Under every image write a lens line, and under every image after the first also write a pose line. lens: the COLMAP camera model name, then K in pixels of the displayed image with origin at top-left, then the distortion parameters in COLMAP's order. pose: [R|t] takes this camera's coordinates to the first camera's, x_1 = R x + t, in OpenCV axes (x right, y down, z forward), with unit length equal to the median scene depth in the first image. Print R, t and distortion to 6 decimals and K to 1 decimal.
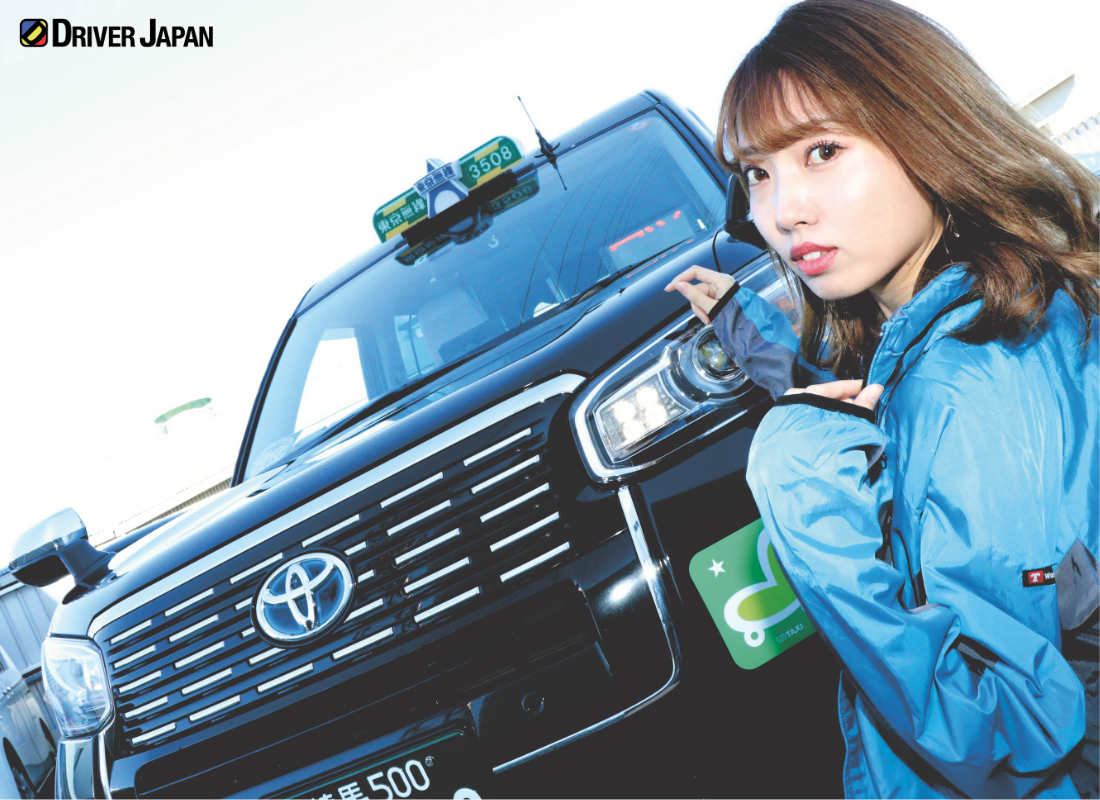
lens RADIAL K [[984.3, 0, 536.7], [0, 984.3, 400.5], [0, 0, 1]] dist [-0.152582, 0.083329]
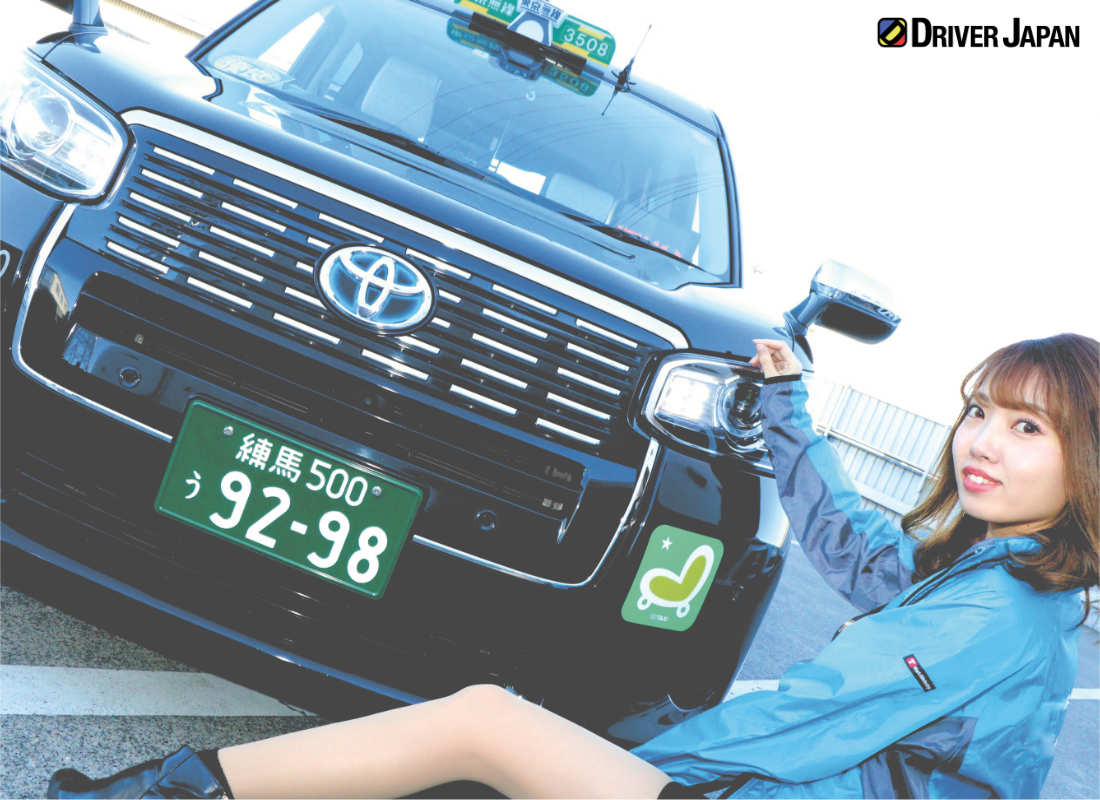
lens RADIAL K [[984.3, 0, 536.7], [0, 984.3, 400.5], [0, 0, 1]] dist [-0.152582, 0.083329]
pose [[0.607144, 0.701820, 0.372593, -0.435873], [-0.744599, 0.666217, -0.041561, 0.196469], [-0.277396, -0.252198, 0.927064, -0.042484]]
